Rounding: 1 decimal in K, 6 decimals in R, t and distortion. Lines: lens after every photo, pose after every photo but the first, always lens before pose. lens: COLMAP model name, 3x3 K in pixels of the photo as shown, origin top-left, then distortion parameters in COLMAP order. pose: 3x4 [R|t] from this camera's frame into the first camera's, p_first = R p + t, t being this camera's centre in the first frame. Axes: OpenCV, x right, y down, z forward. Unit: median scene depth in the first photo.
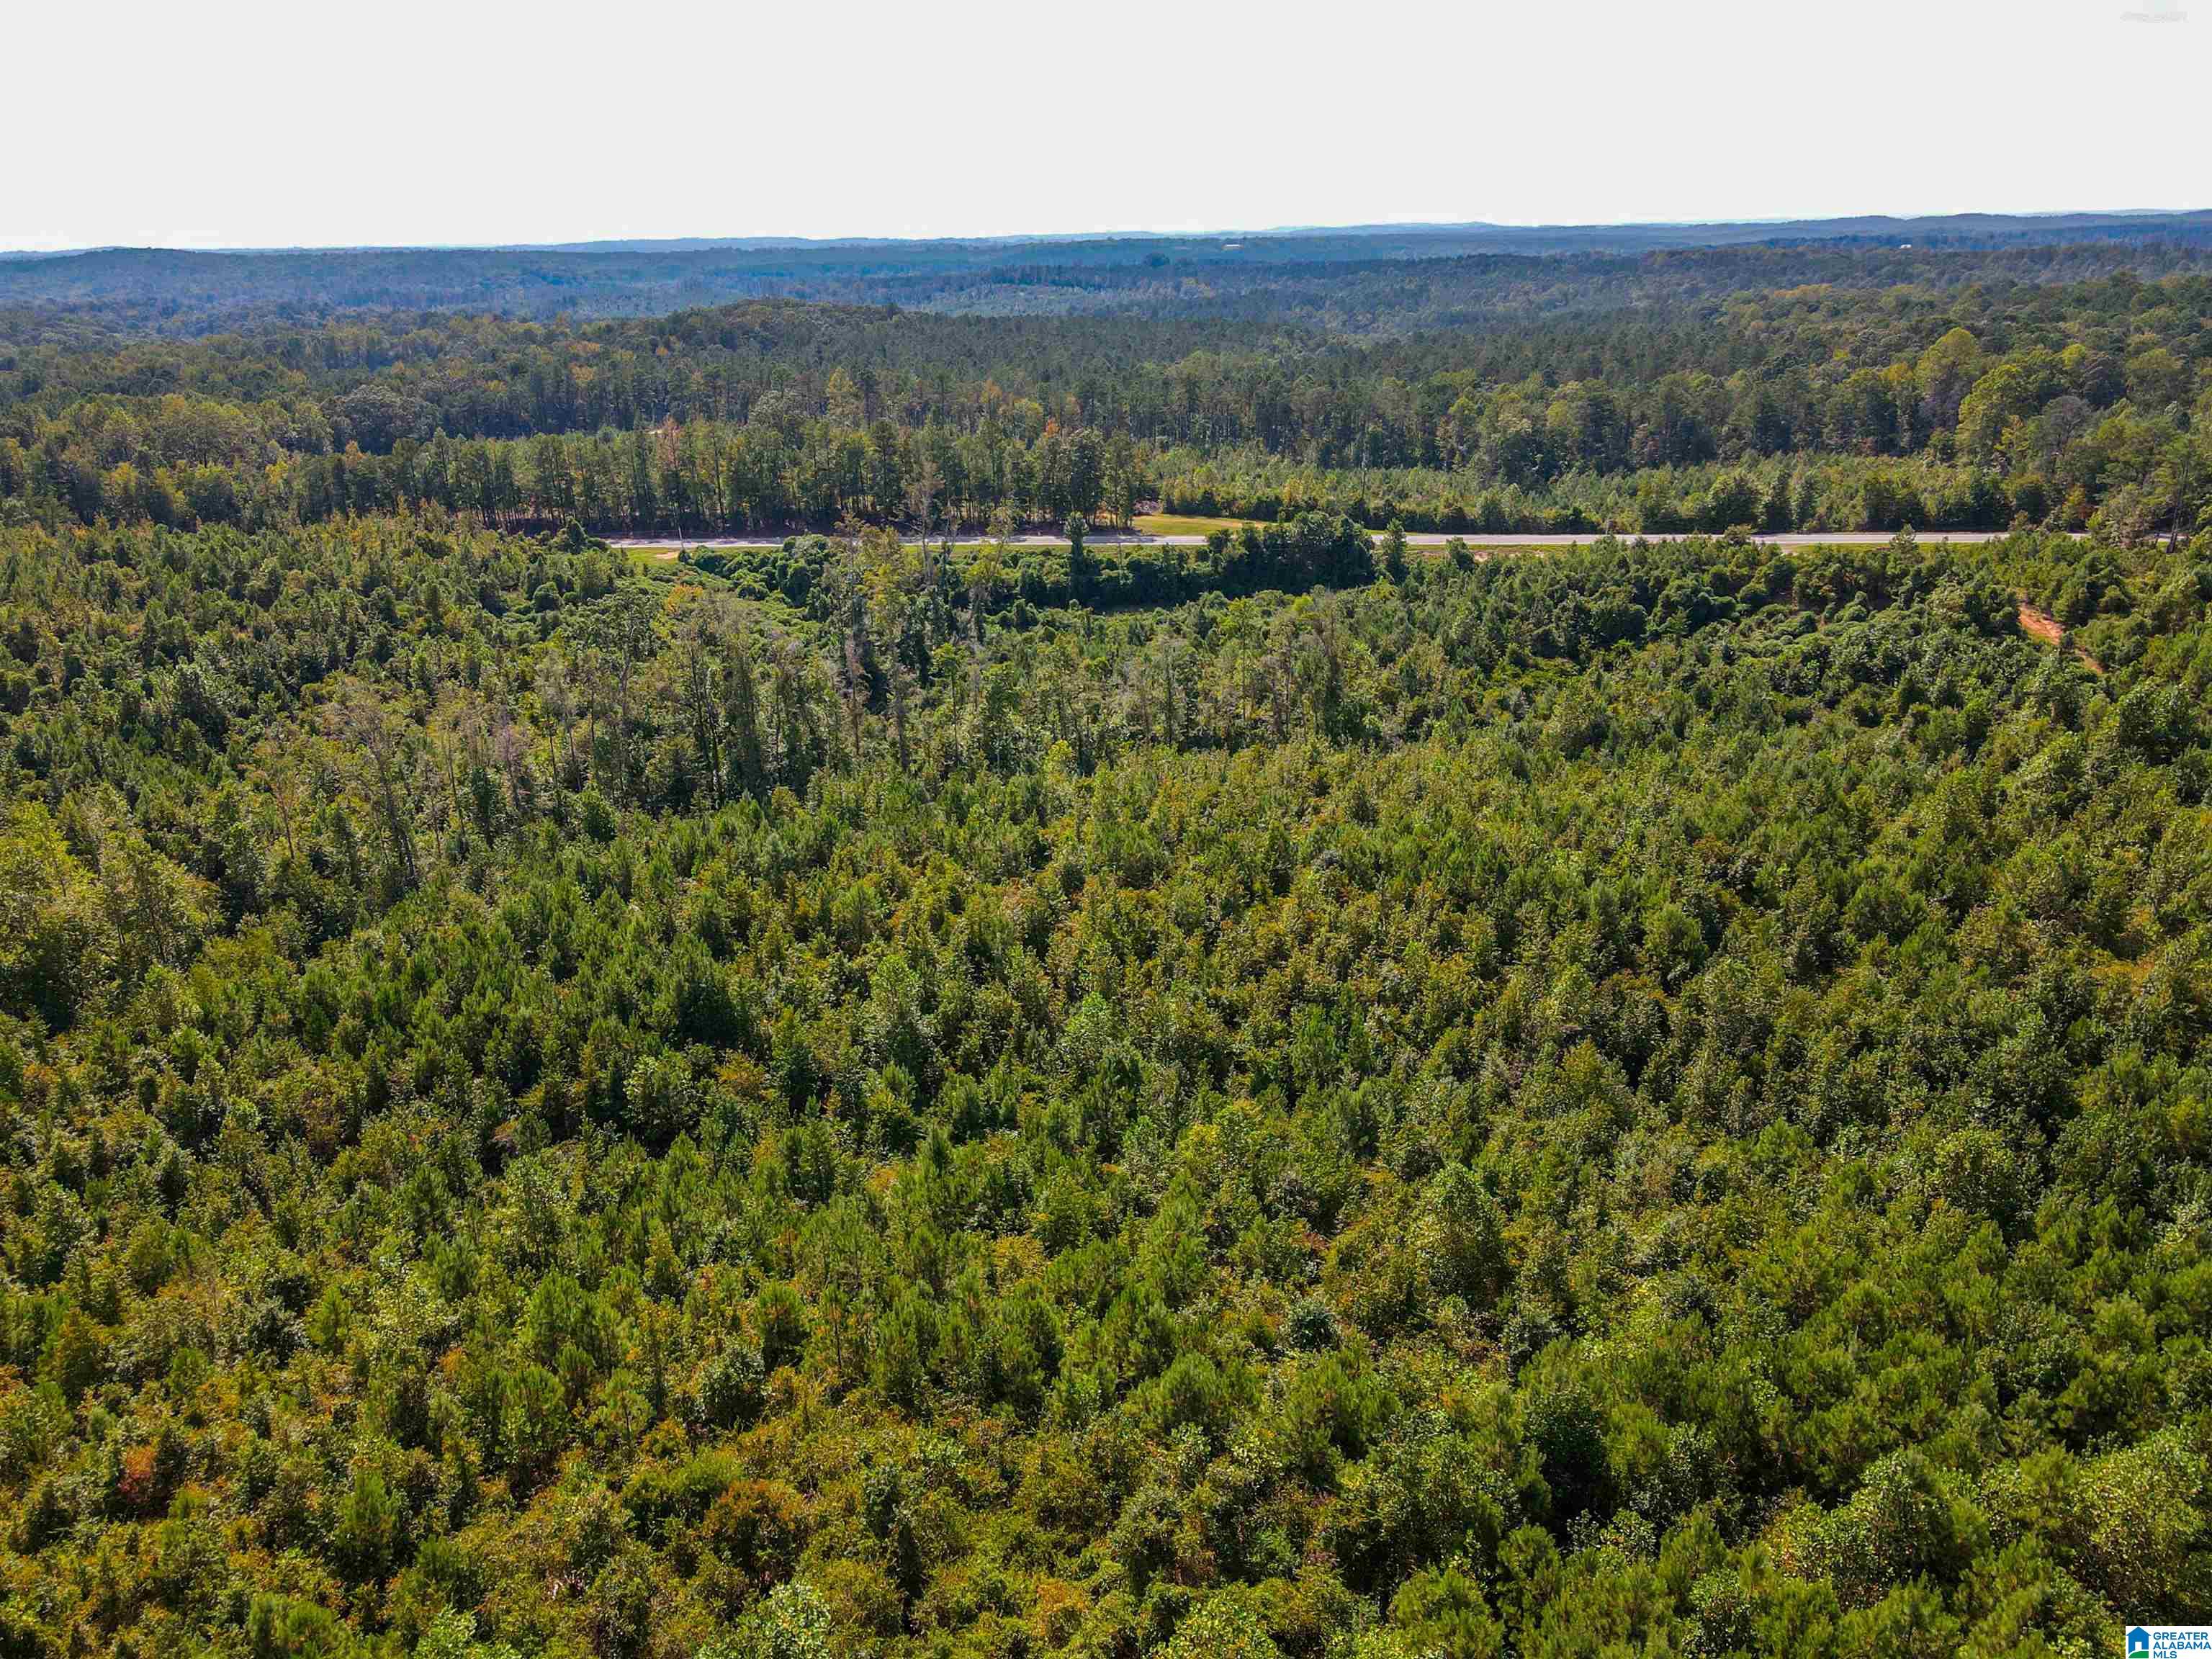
lens RADIAL K [[1612.6, 0, 1110.9], [0, 1612.6, 826.4], [0, 0, 1]] dist [0.004360, 0.019297]
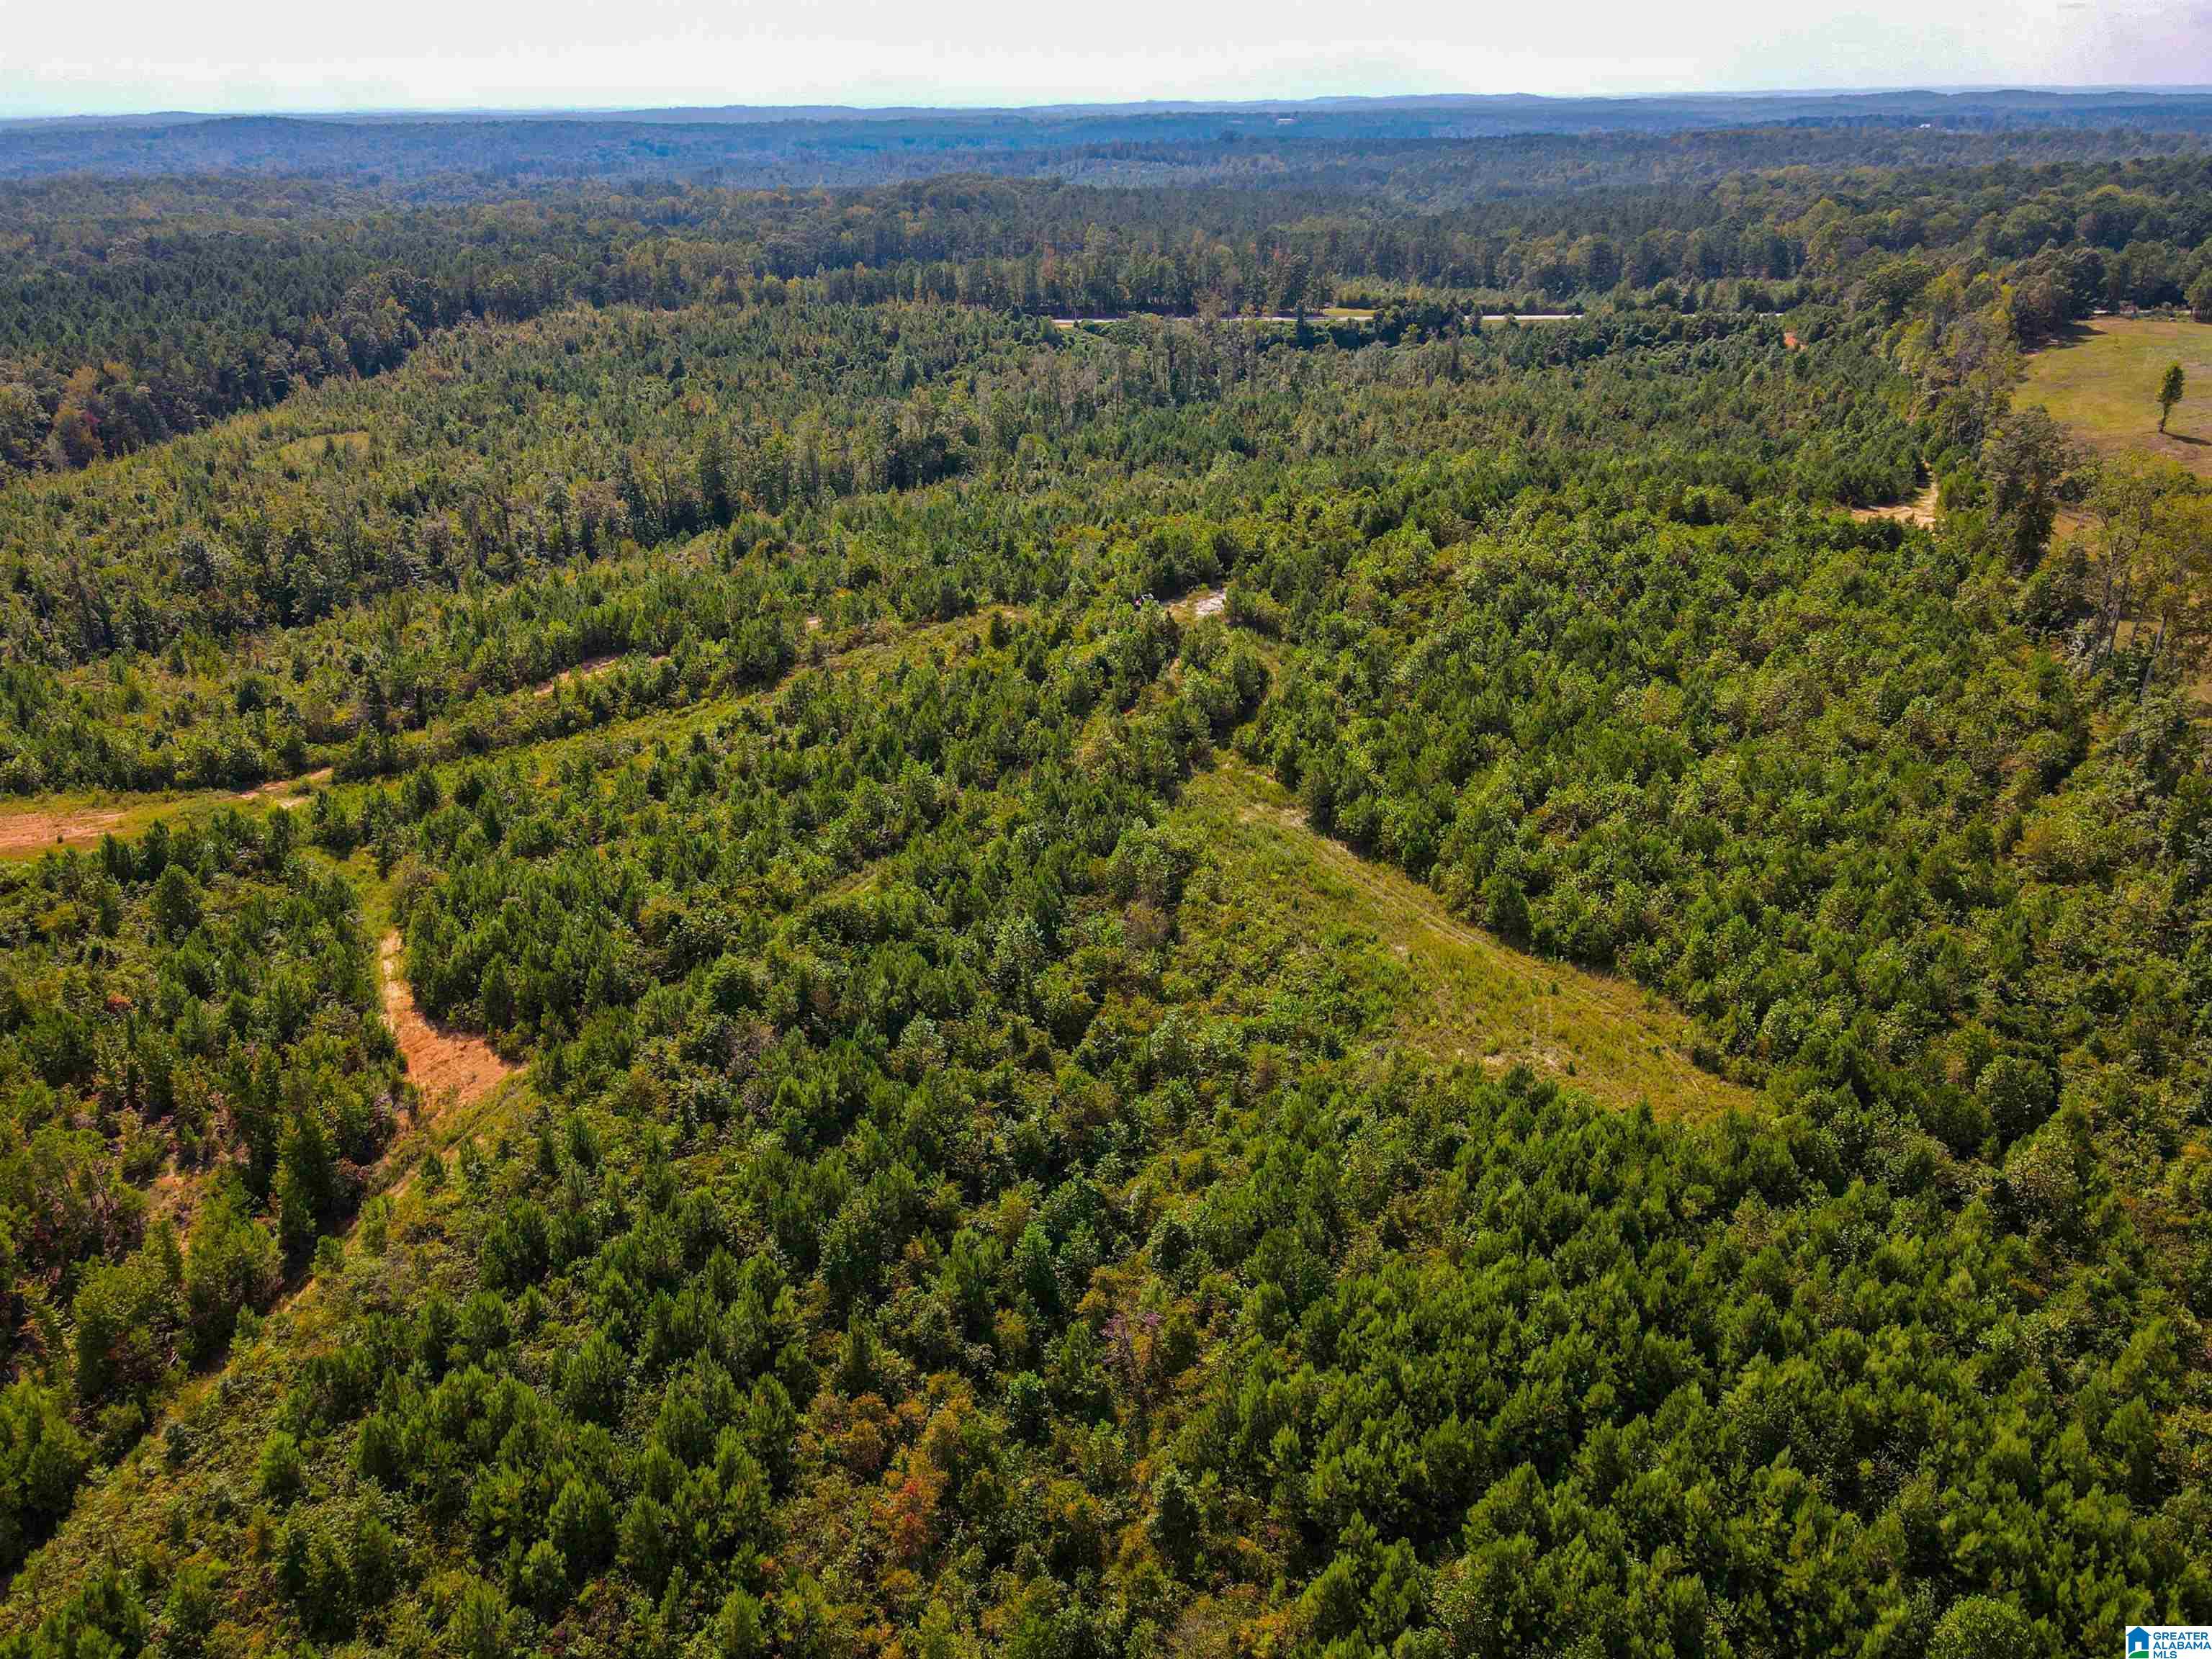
lens RADIAL K [[1612.6, 0, 1098.1], [0, 1612.6, 832.9], [0, 0, 1]] dist [0.004360, 0.019297]
pose [[0.999706, 0.012821, -0.020583, -0.155275], [-0.011279, 0.997243, 0.073343, 0.208408], [0.021467, -0.073090, 0.997094, -0.657115]]
